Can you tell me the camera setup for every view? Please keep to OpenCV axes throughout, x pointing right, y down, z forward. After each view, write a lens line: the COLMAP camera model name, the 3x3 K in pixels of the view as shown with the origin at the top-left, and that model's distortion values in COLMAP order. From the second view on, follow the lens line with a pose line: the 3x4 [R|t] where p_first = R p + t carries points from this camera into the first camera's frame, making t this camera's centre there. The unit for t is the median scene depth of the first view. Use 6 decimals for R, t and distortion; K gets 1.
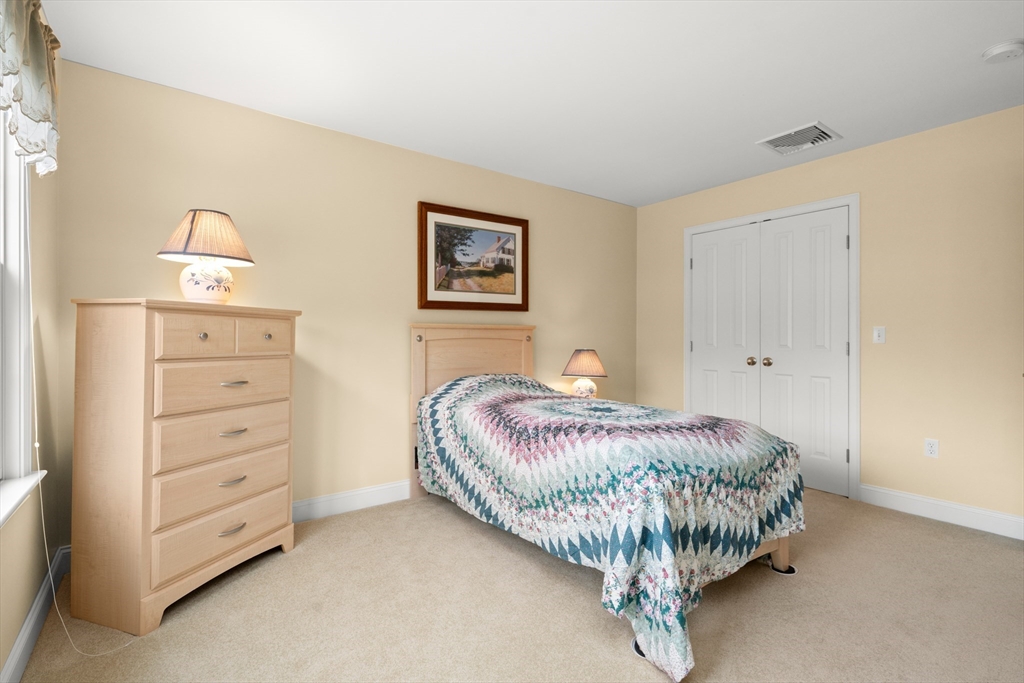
lens RADIAL K [[462.1, 0, 518.1], [0, 462.1, 337.6], [0, 0, 1]] dist [-0.003808, 0.000800]
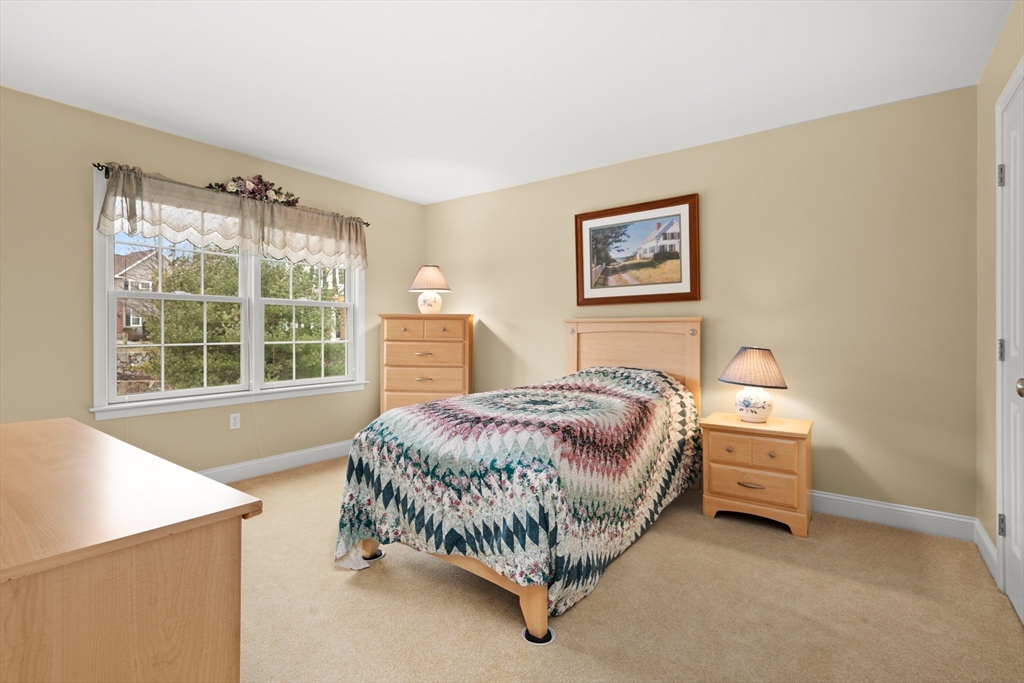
lens RADIAL K [[462.1, 0, 501.3], [0, 462.1, 325.5], [0, 0, 1]] dist [-0.003808, 0.000800]
pose [[0.296835, -0.008889, -0.954887, 0.798500], [-0.002635, 0.999945, -0.010128, -0.000944], [0.954925, 0.005522, 0.296796, 0.442861]]
